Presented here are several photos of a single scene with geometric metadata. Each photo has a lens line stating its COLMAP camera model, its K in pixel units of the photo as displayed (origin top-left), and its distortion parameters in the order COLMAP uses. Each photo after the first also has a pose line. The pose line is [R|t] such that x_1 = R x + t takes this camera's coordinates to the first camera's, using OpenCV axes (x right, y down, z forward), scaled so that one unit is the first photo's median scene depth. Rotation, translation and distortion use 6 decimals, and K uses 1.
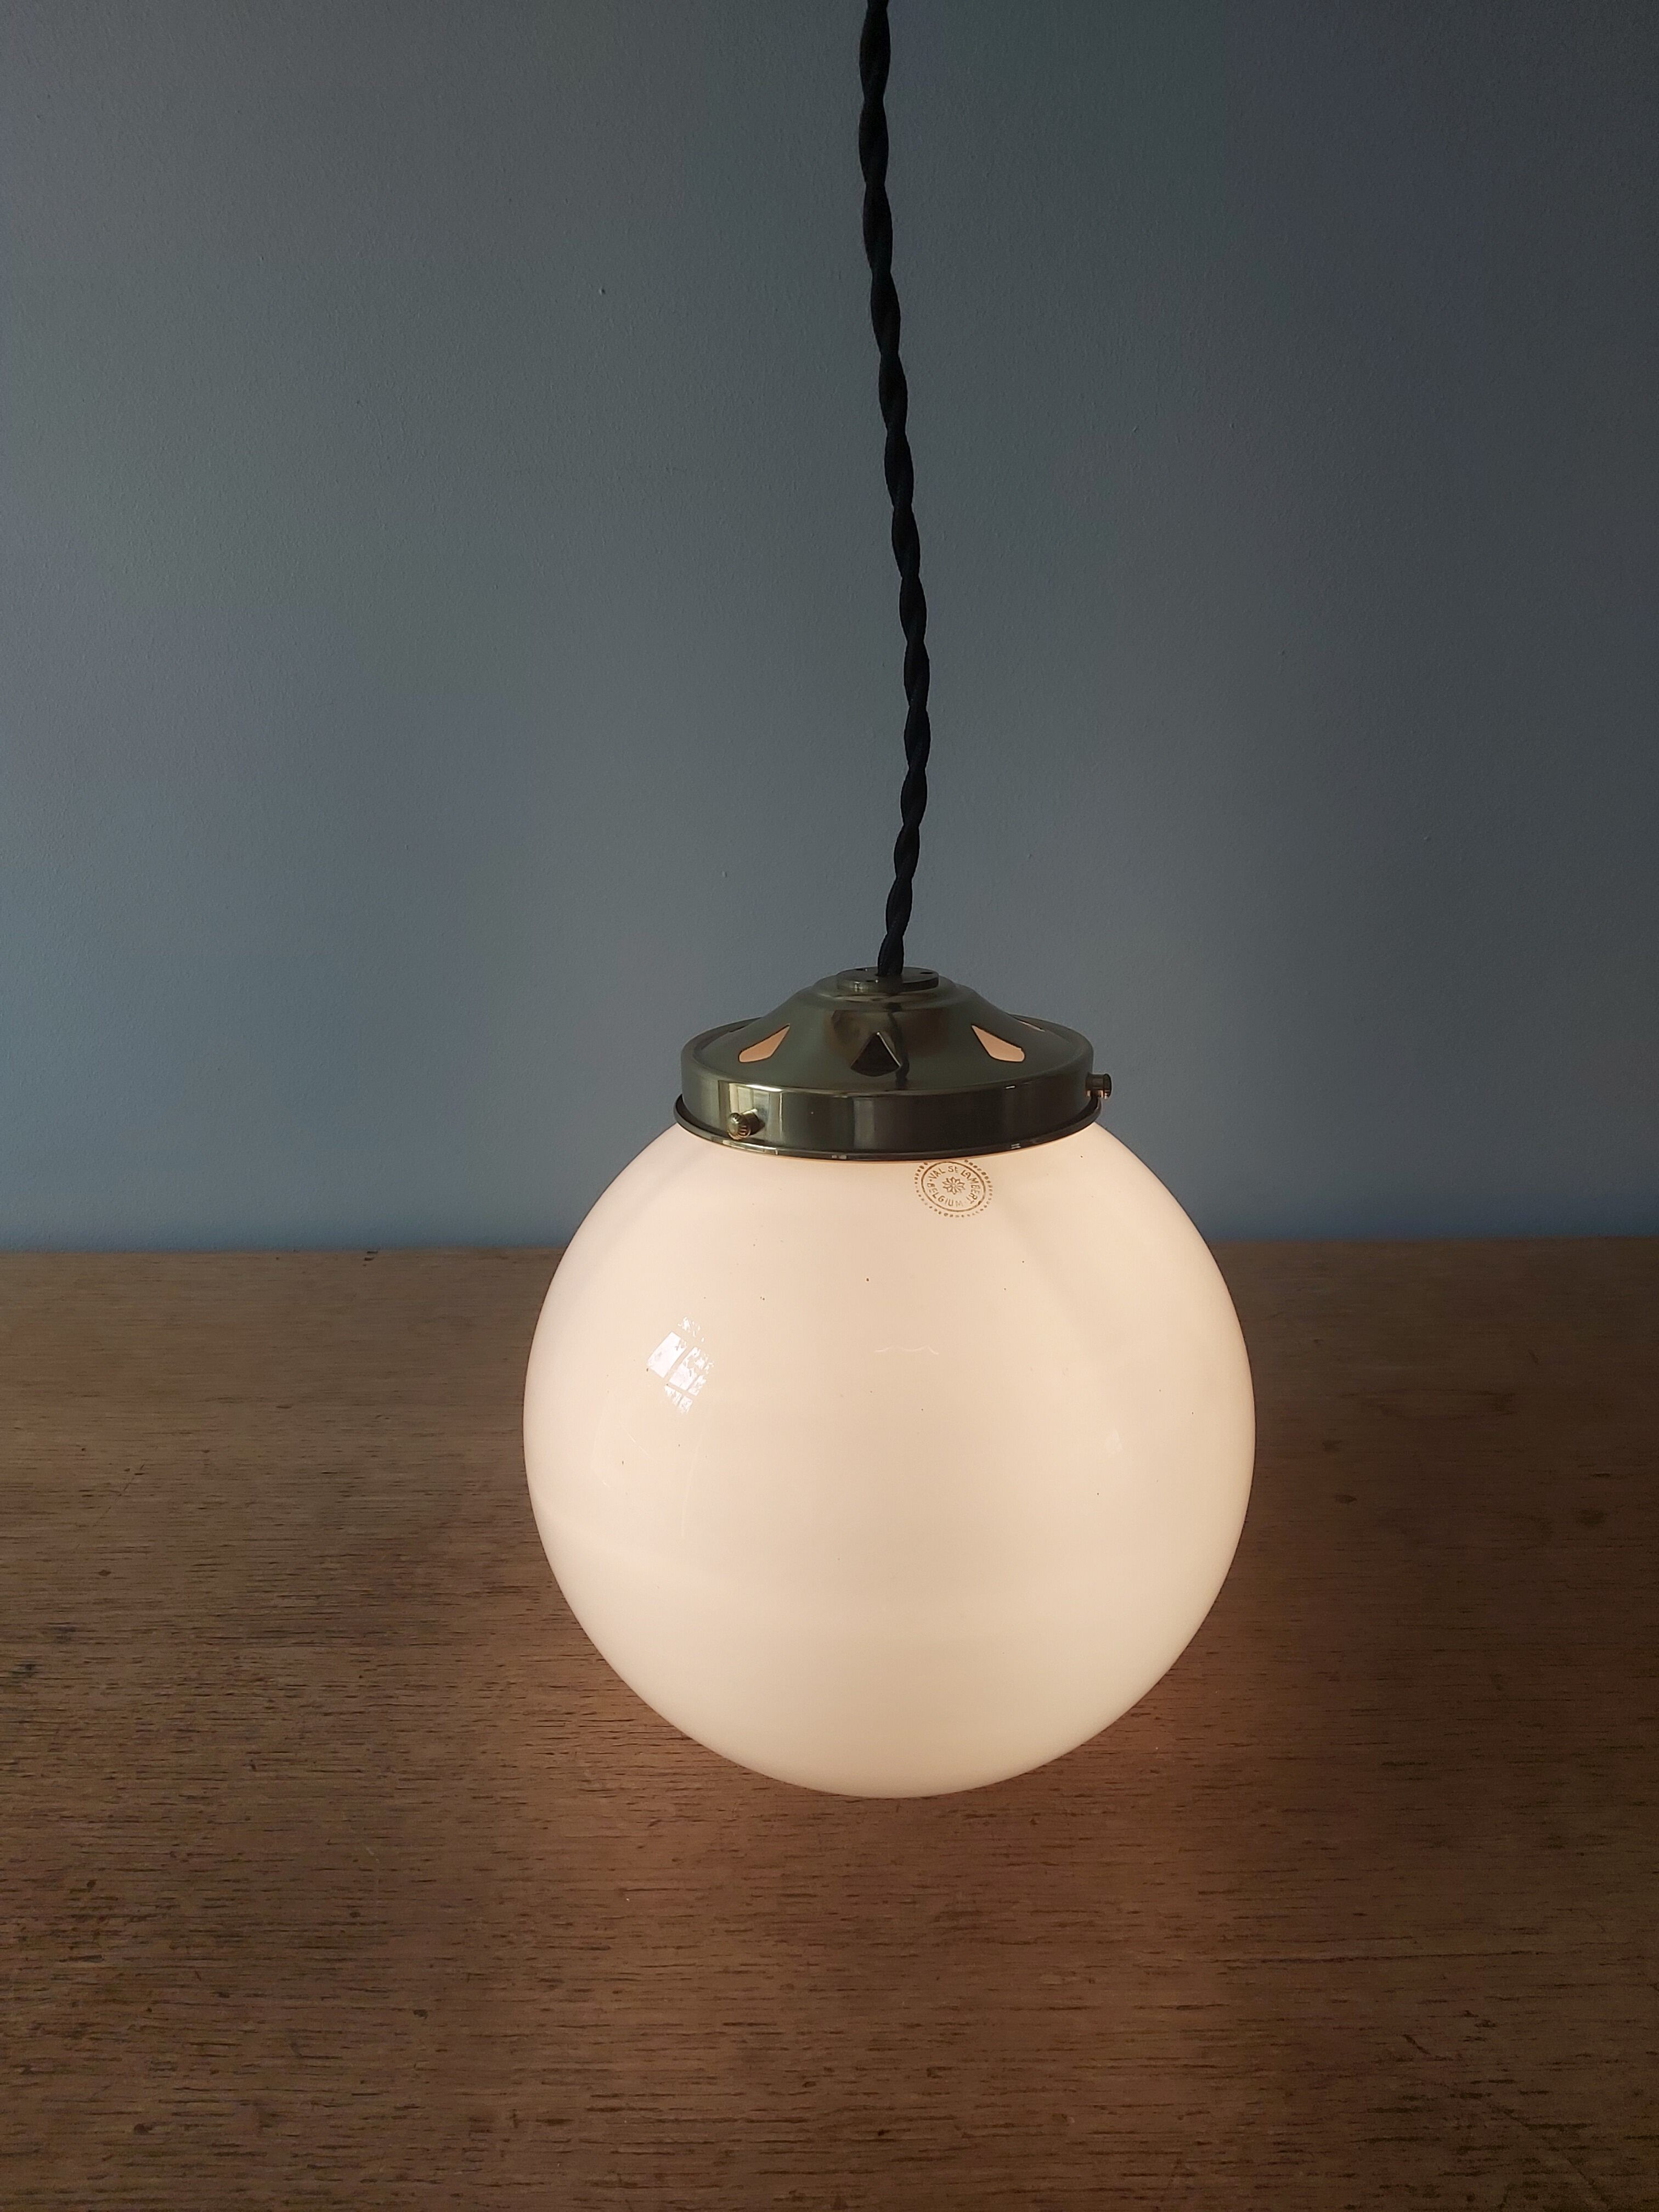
lens RADIAL K [[1700.5, 0, 892.8], [0, 1700.5, 1075.7], [0, 0, 1]] dist [0.010786, -0.048752]
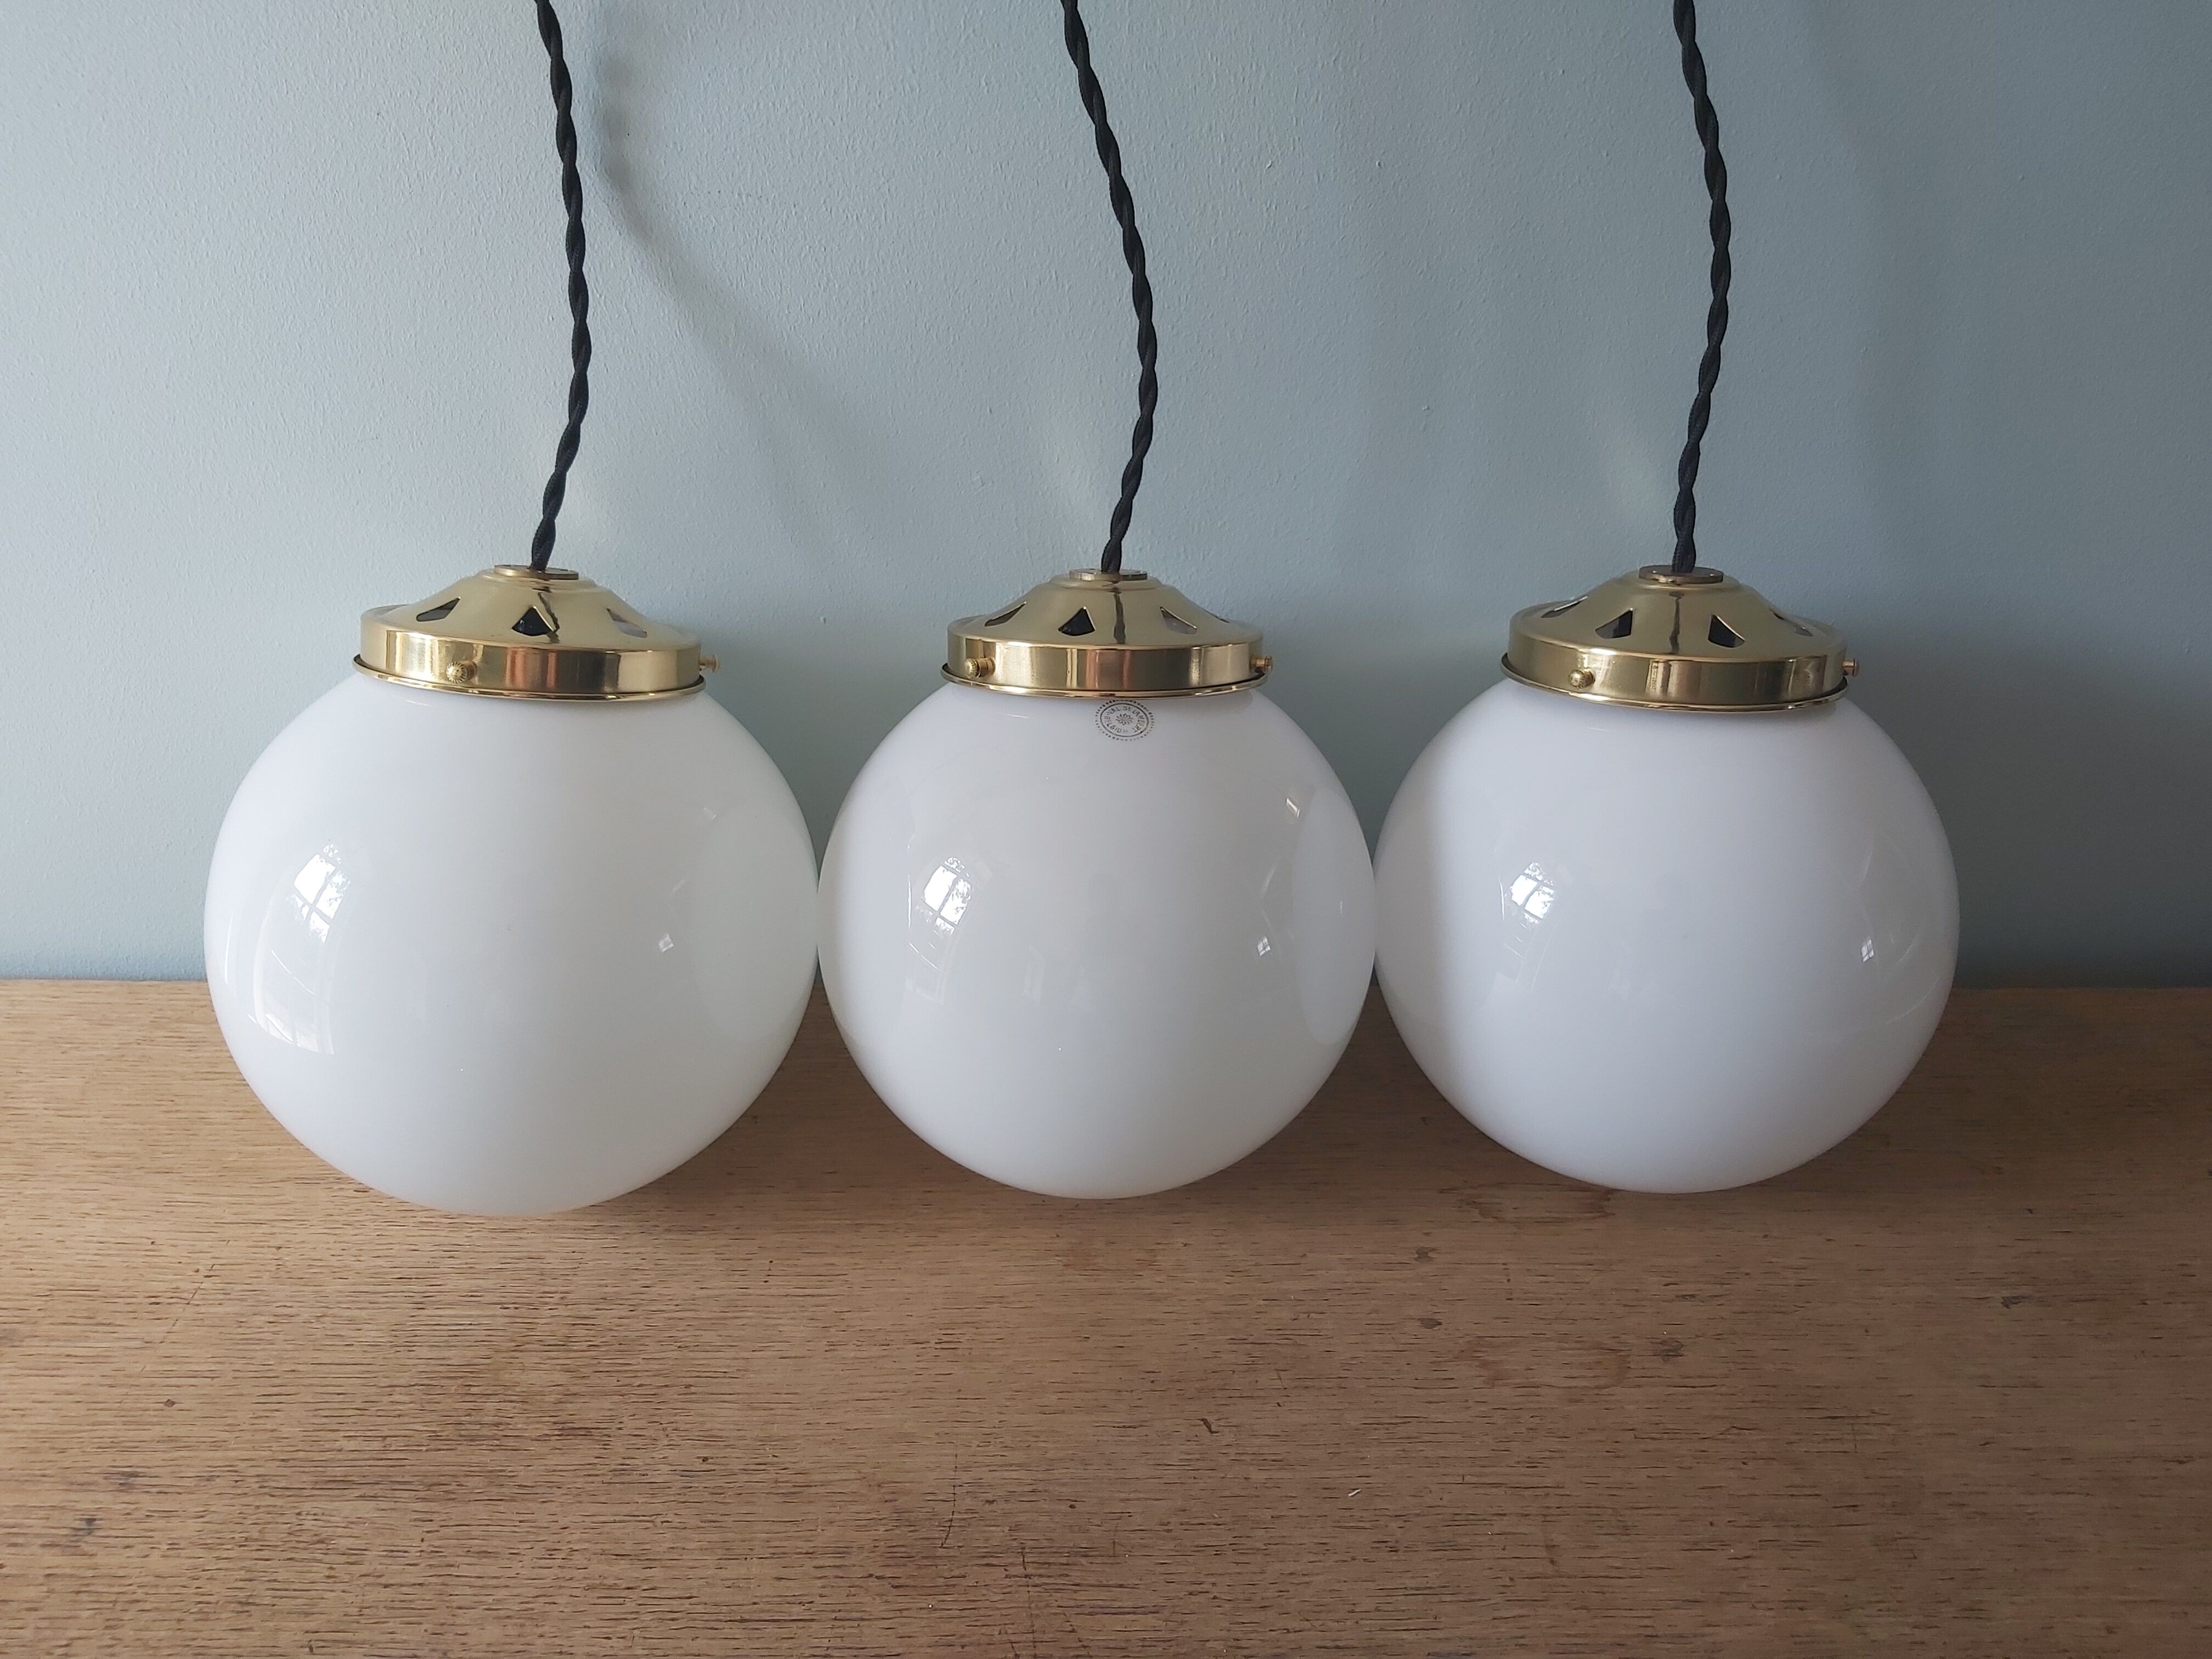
lens RADIAL K [[1700.5, 0, 1154.2], [0, 1700.5, 811.2], [0, 0, 1]] dist [0.010786, -0.048752]
pose [[0.999322, 0.020201, 0.030785, 0.078546], [-0.025458, 0.983100, 0.181289, -0.263180], [-0.026603, -0.181949, 0.982948, 0.088053]]
